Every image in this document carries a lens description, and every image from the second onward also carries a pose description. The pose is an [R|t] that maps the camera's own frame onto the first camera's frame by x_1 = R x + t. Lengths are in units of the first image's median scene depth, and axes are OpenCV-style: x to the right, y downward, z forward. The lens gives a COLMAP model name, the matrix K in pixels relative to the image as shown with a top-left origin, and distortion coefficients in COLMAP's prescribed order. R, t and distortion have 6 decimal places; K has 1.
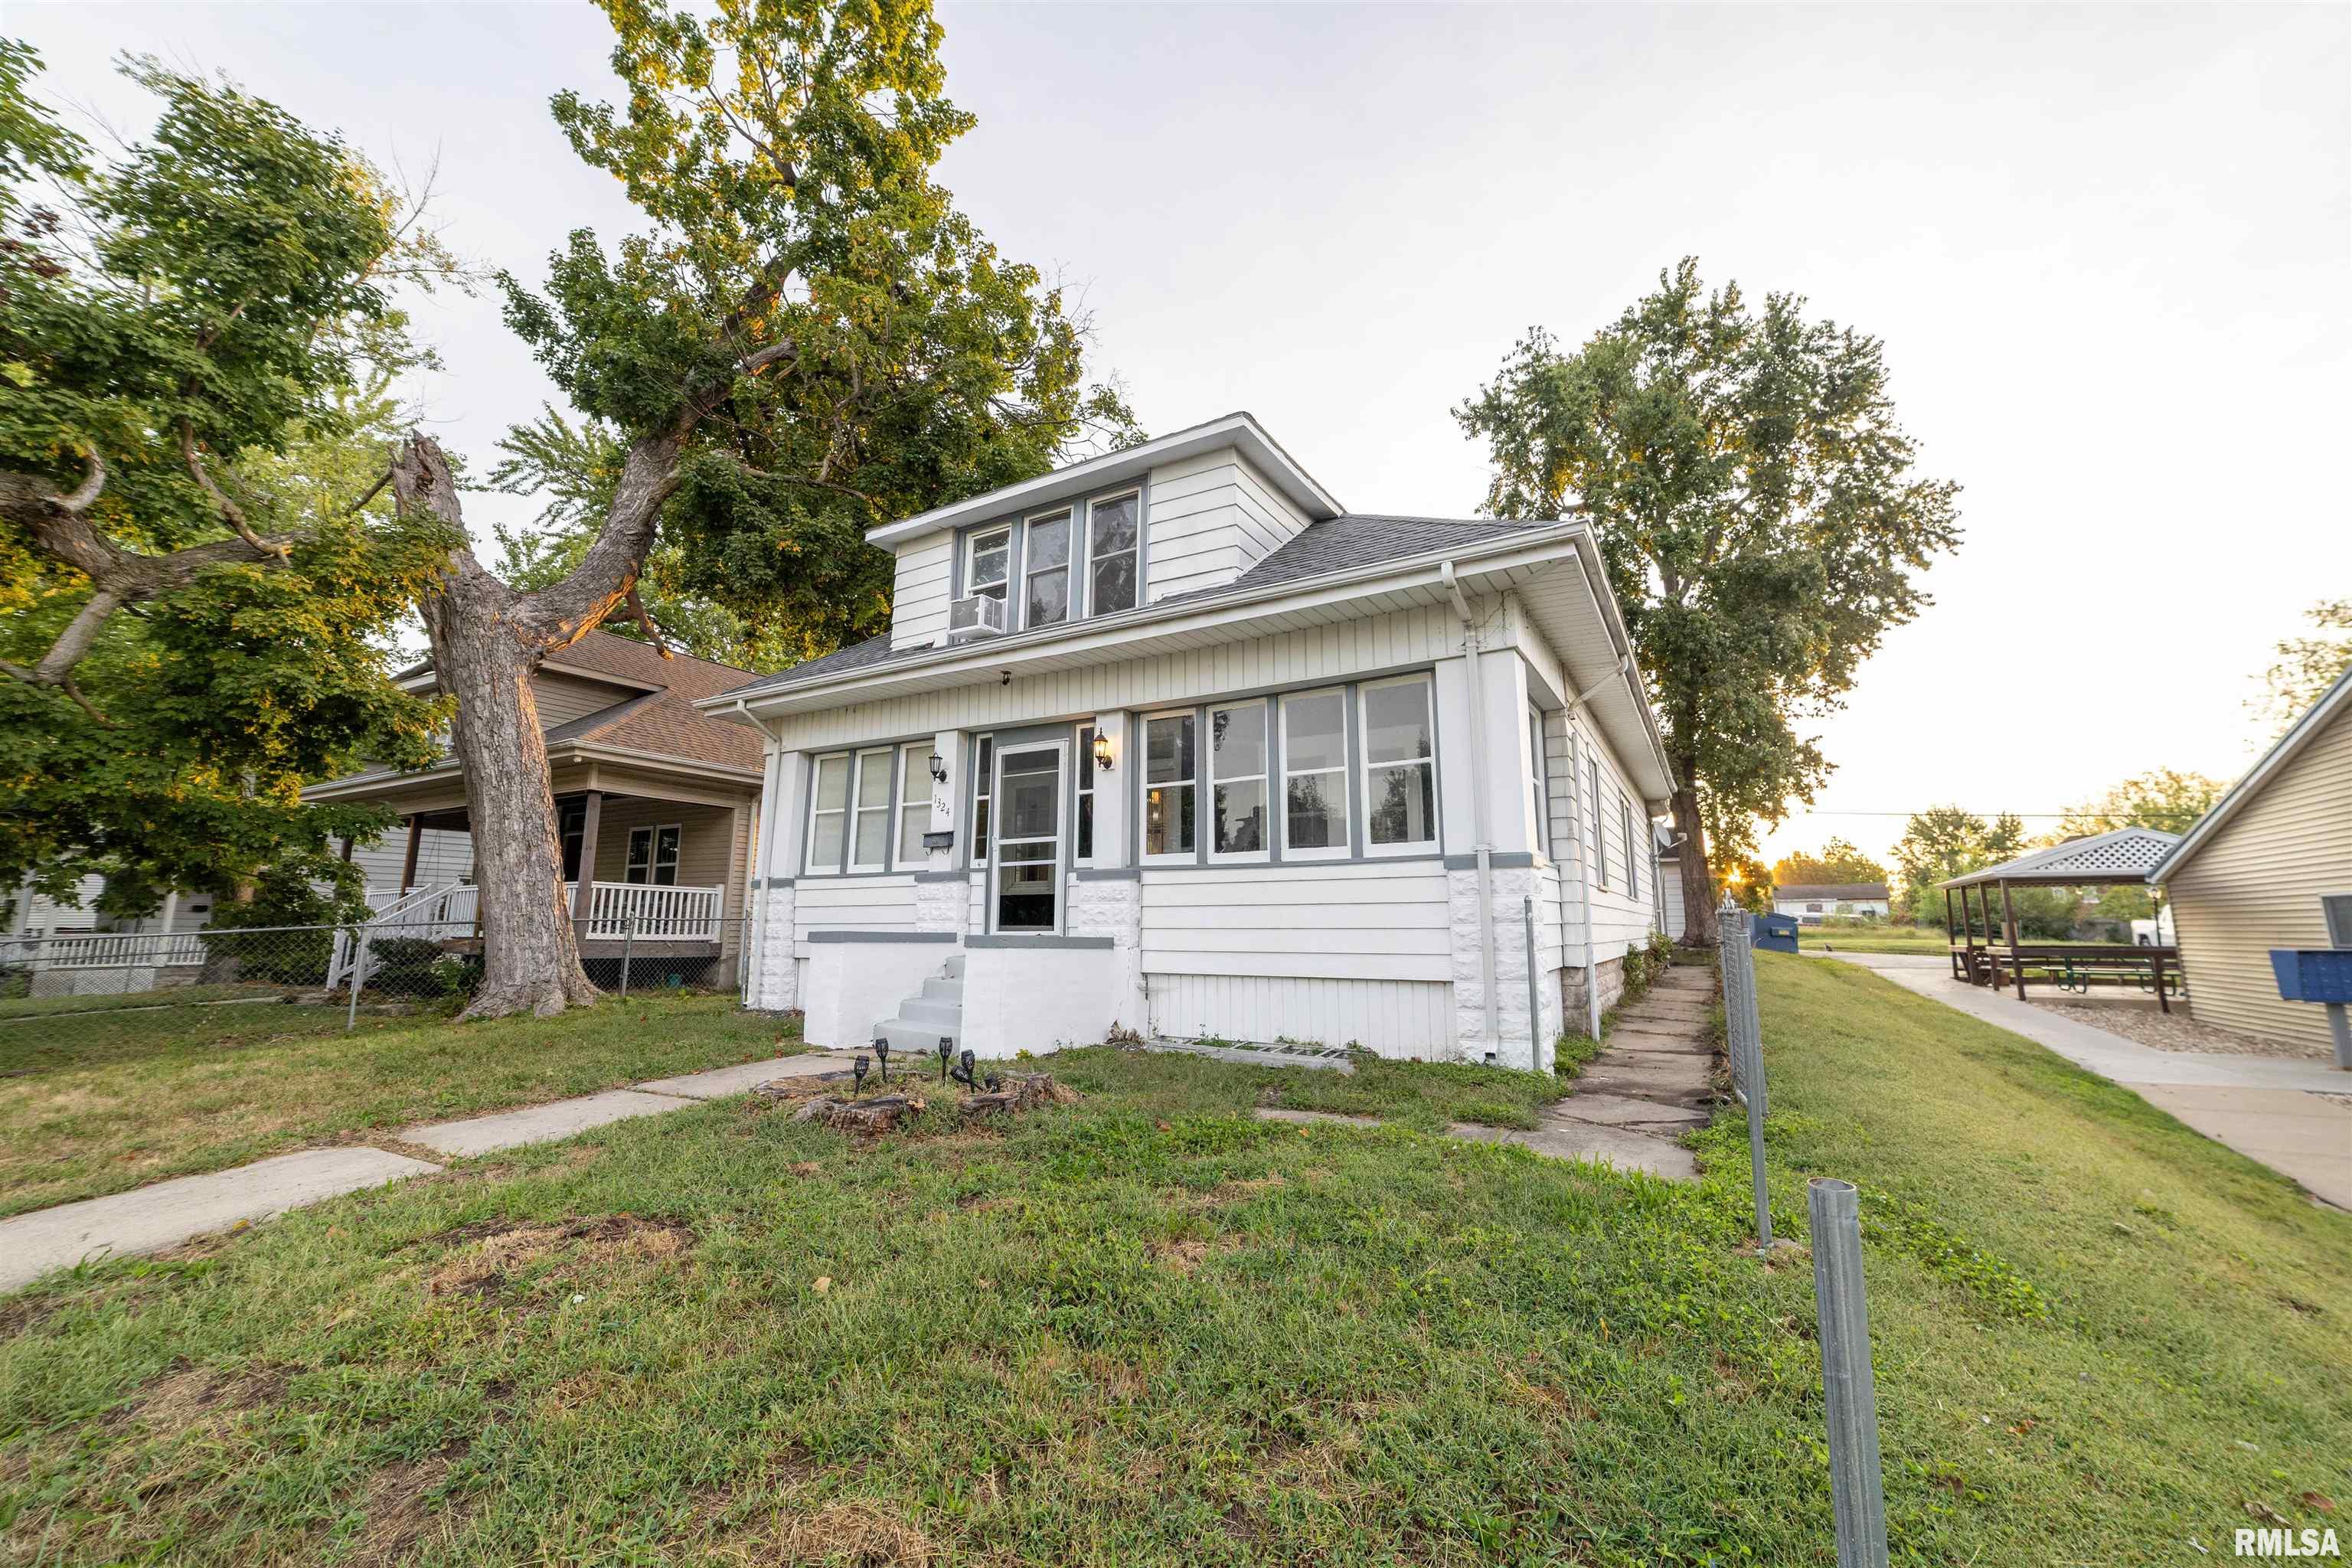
lens RADIAL K [[891.5, 0, 1192.5], [0, 891.5, 772.2], [0, 0, 1]] dist [-0.021105, 0.006620]
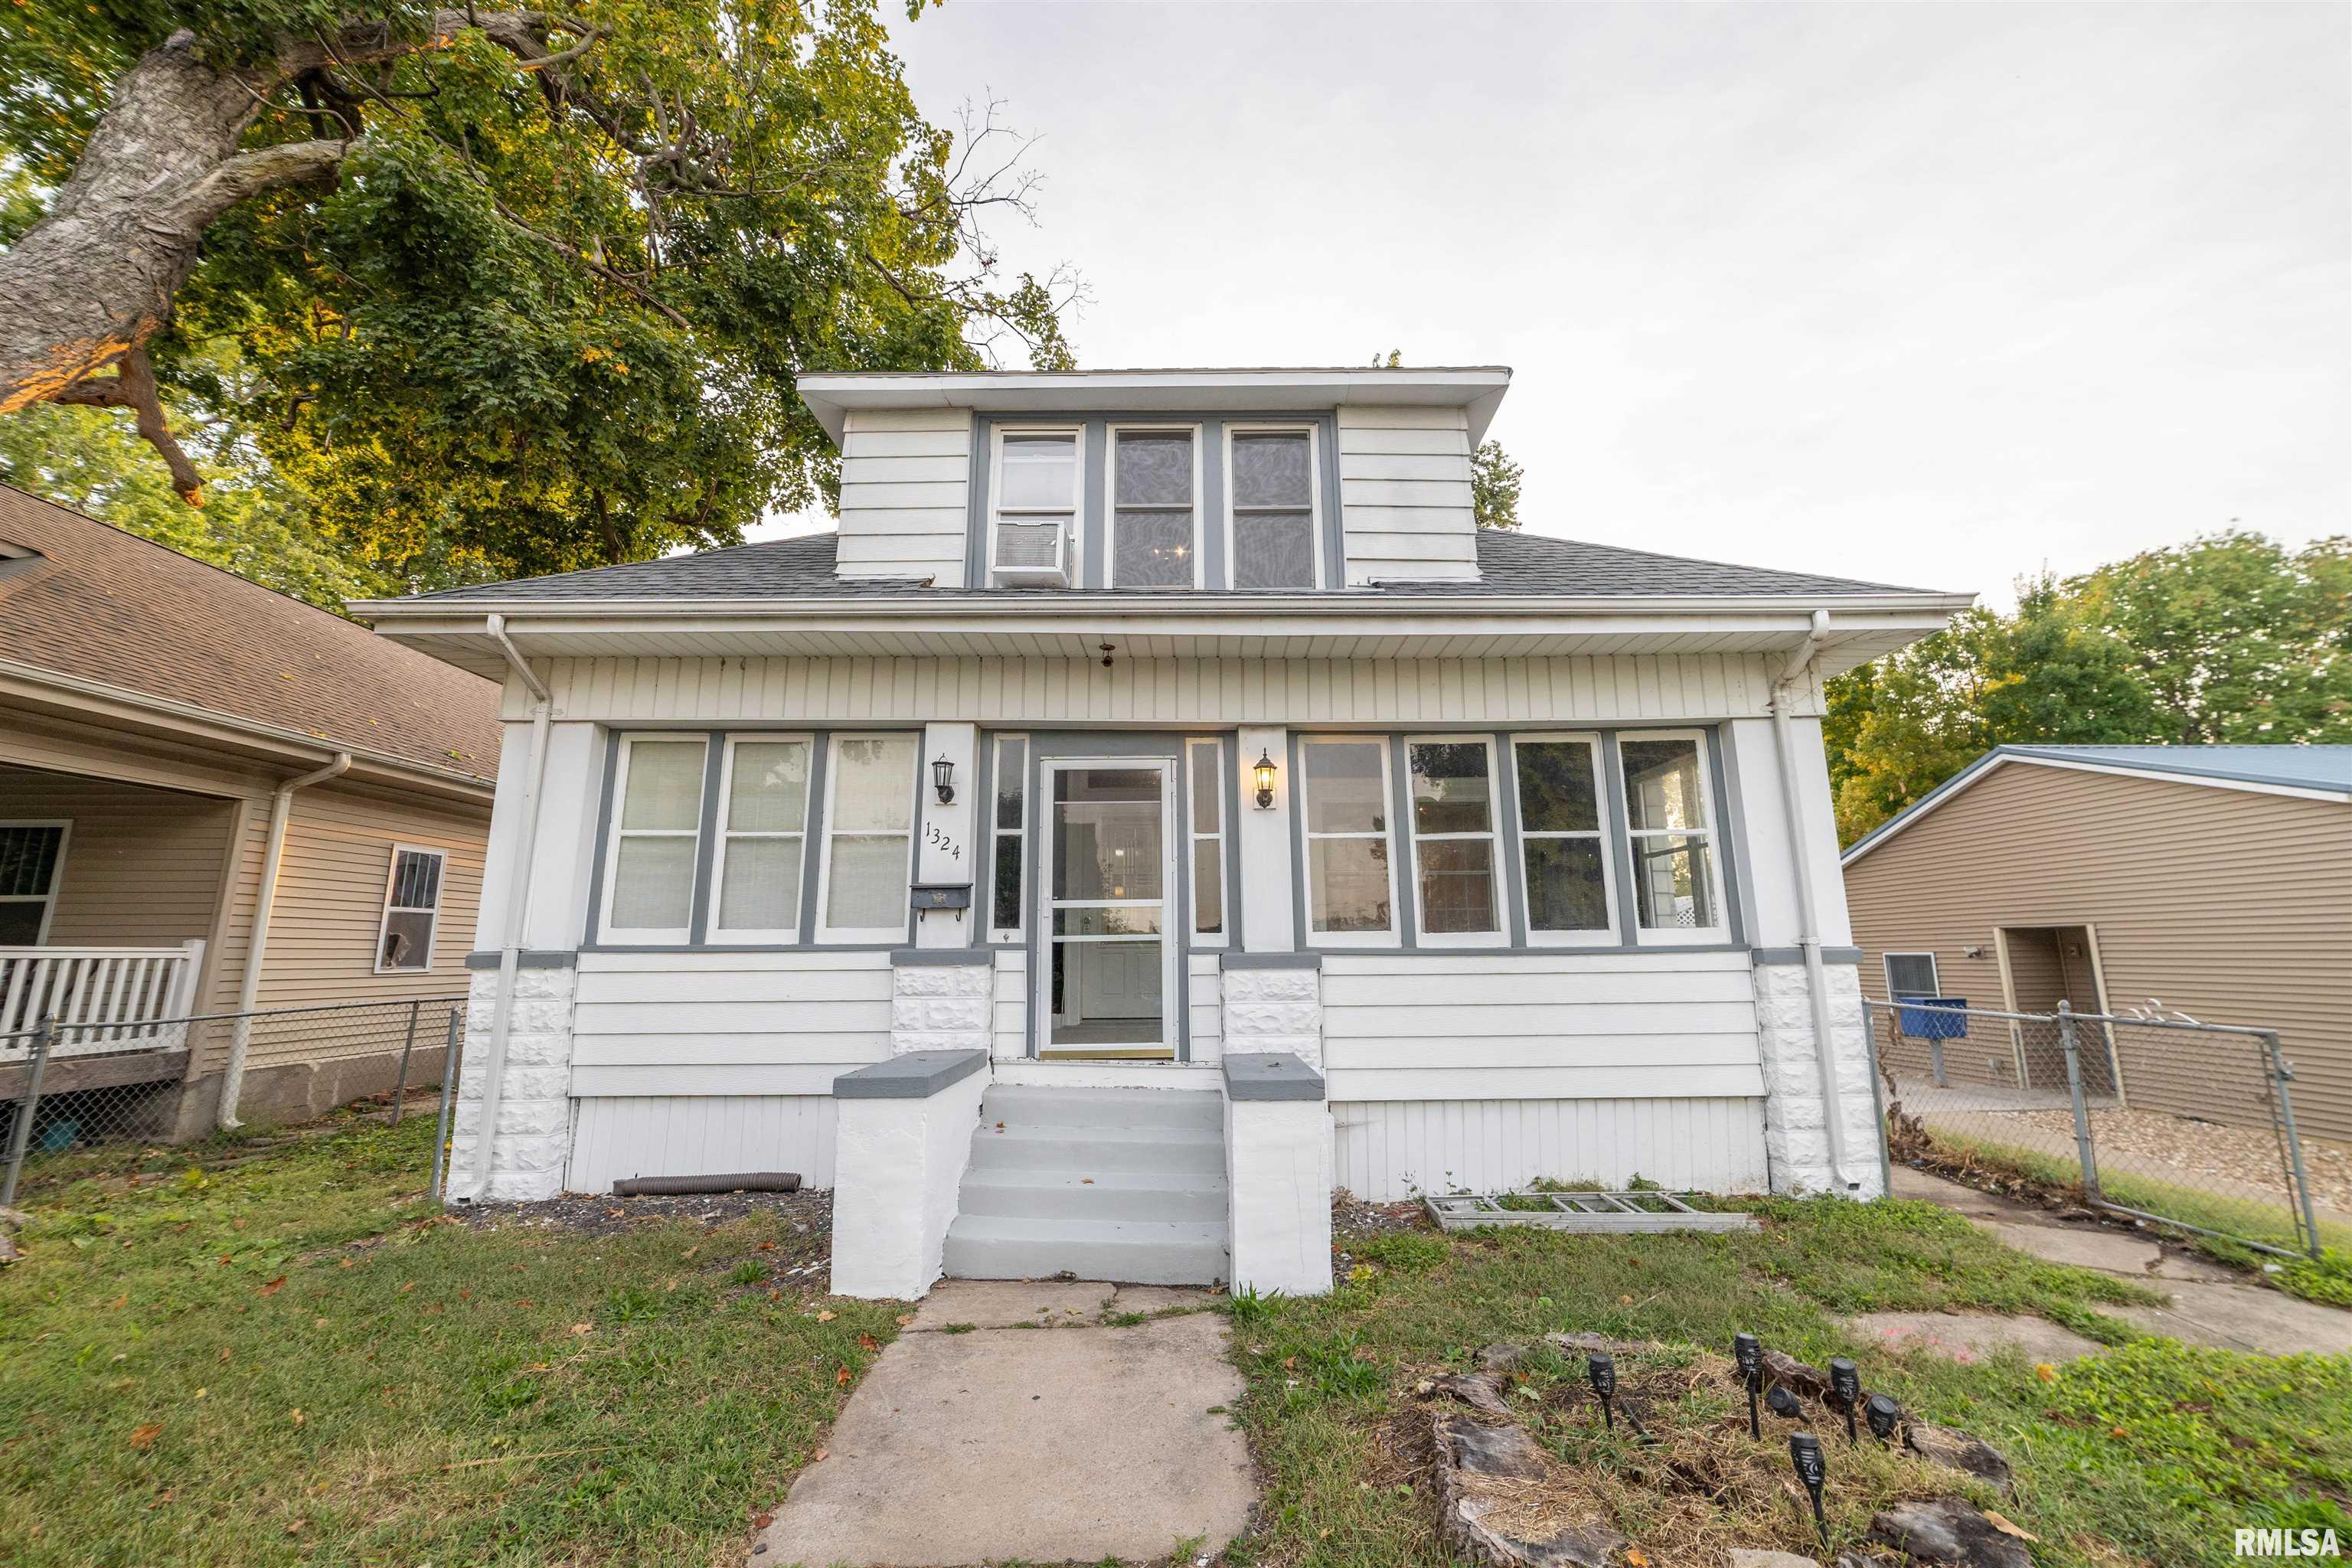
lens RADIAL K [[926.4, 0, 1182.0], [0, 926.4, 775.7], [0, 0, 1]] dist [-0.022396, 0.011449]
pose [[0.870571, 0.086133, 0.484445, -0.452378], [-0.077370, 0.996274, -0.038095, 0.003750], [-0.485922, -0.004317, 0.873992, 0.351595]]
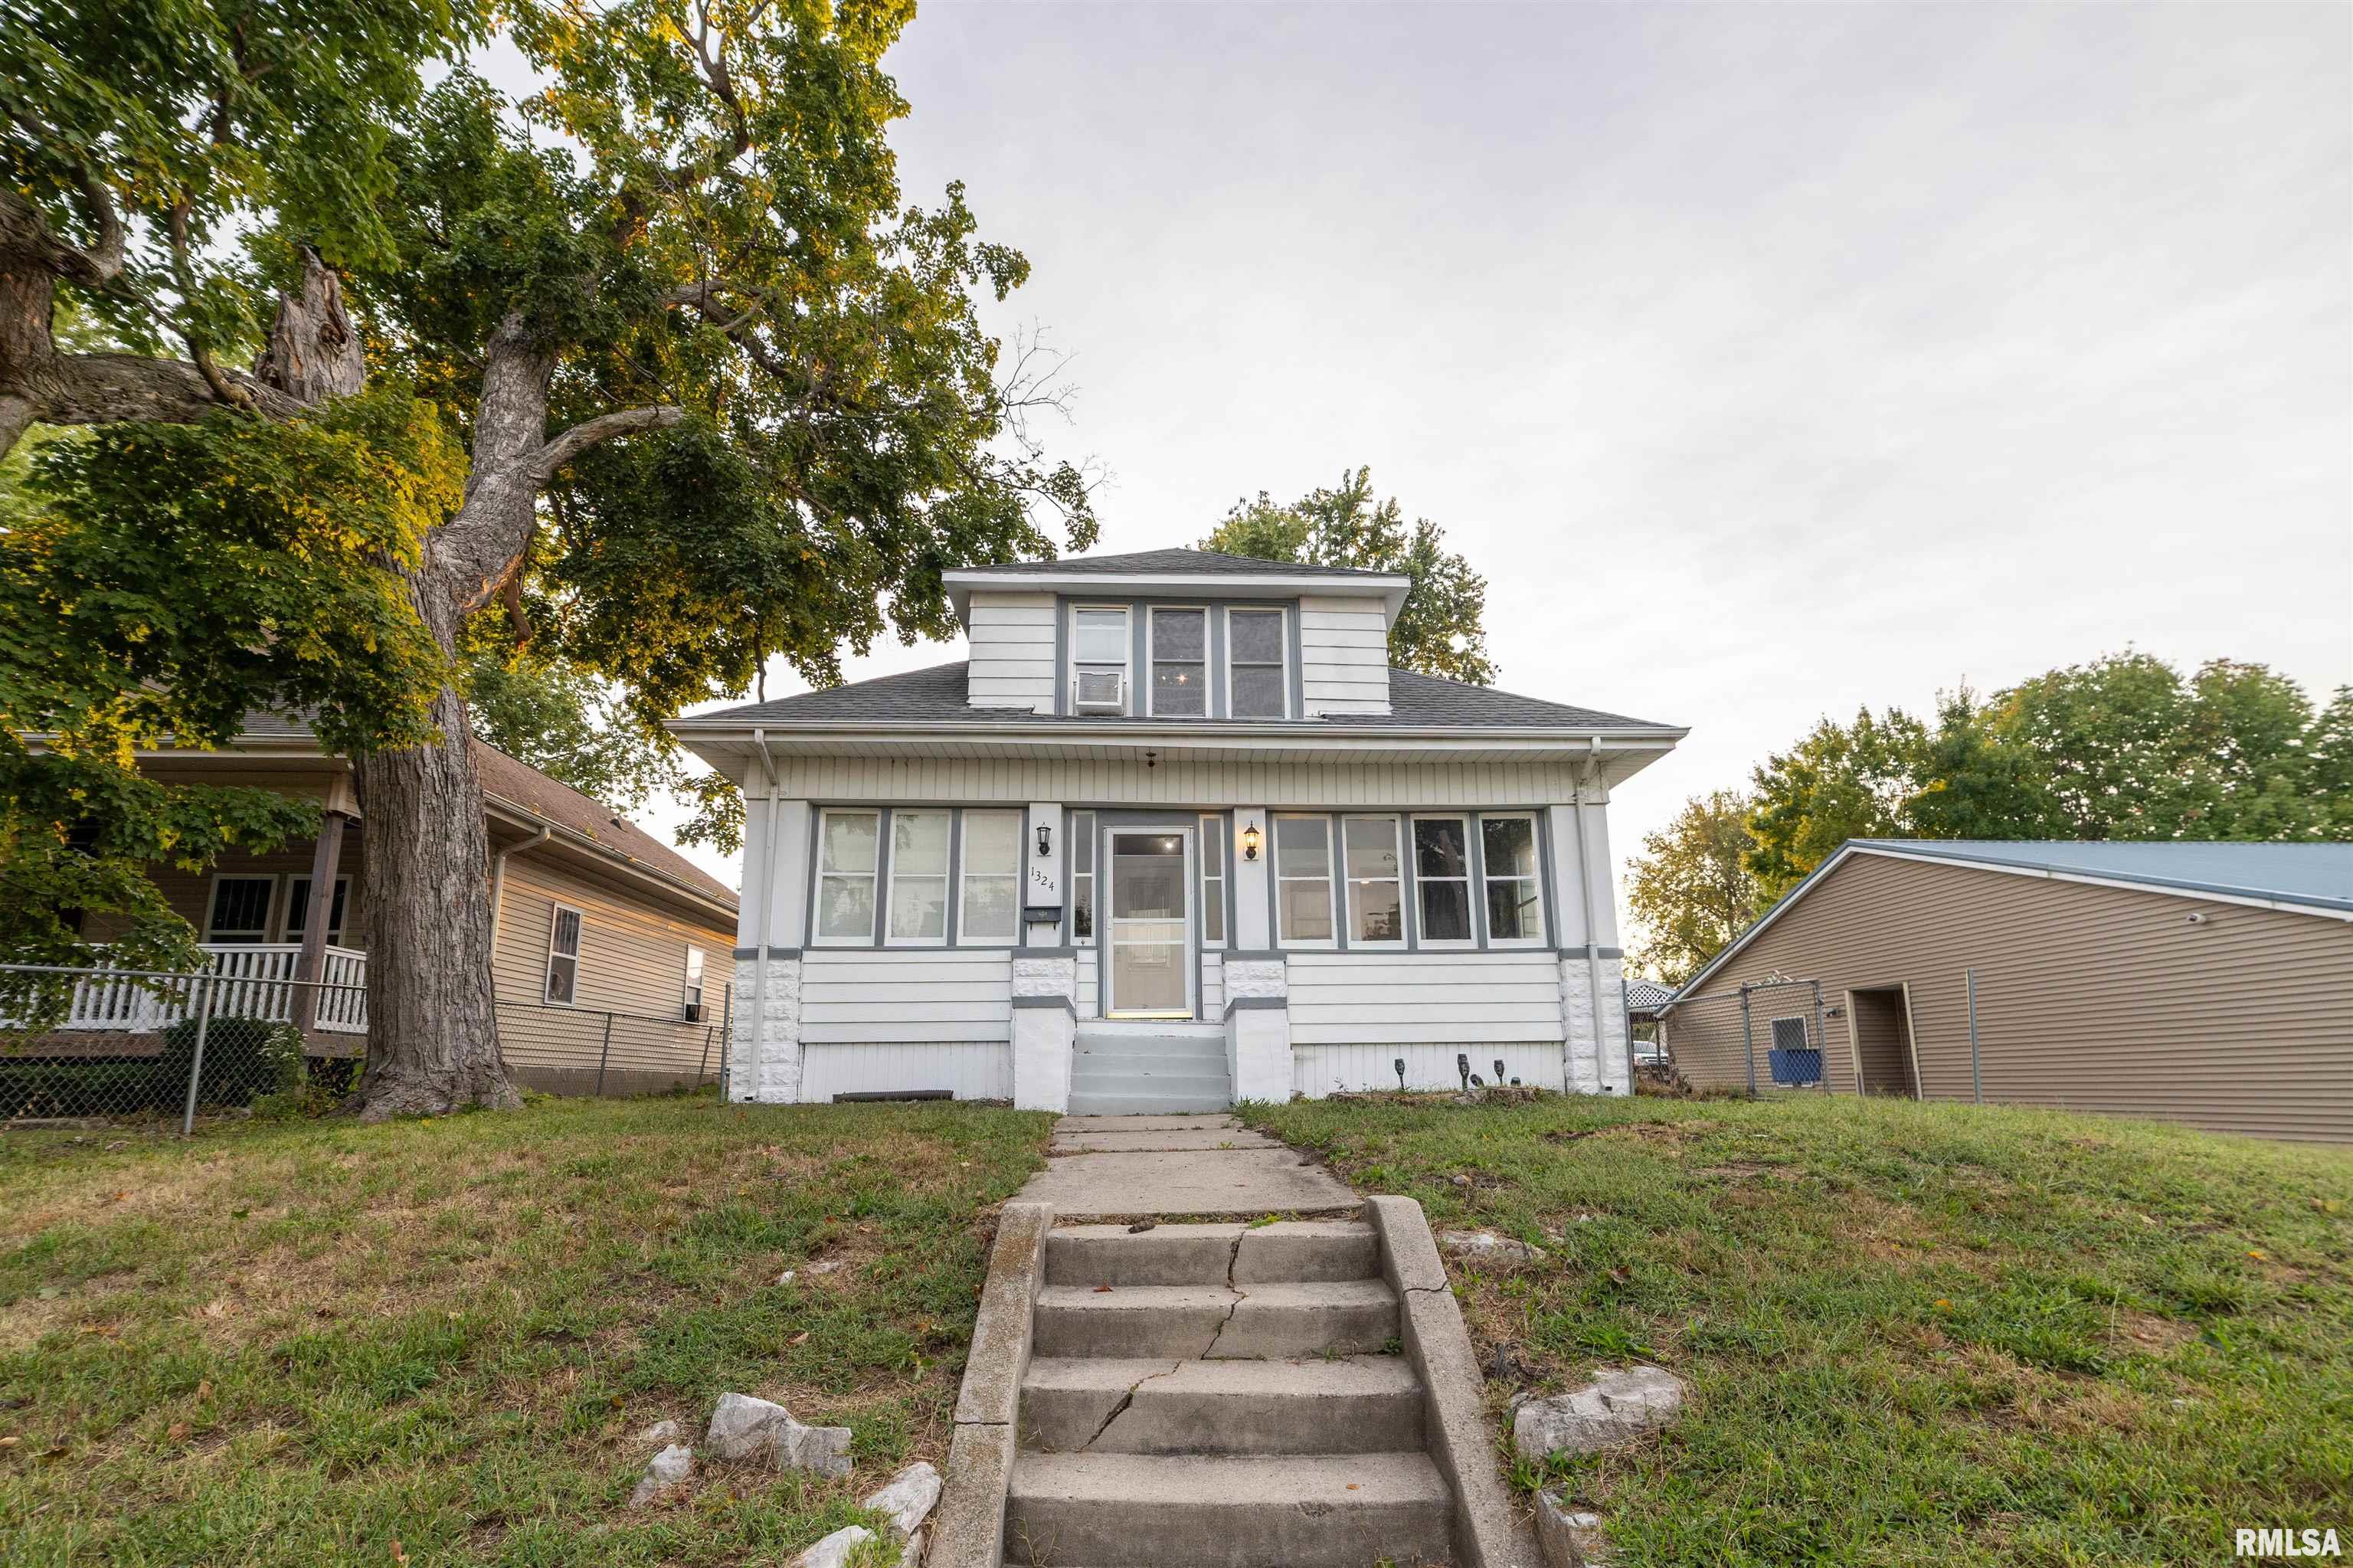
lens RADIAL K [[1029.0, 0, 1181.7], [0, 1029.0, 887.8], [0, 0, 1]] dist [-0.010689, 0.000471]
pose [[0.850020, 0.091501, 0.518743, -0.726613], [-0.081828, 0.995780, -0.041561, 0.080391], [-0.520356, -0.007120, 0.853920, -0.025159]]
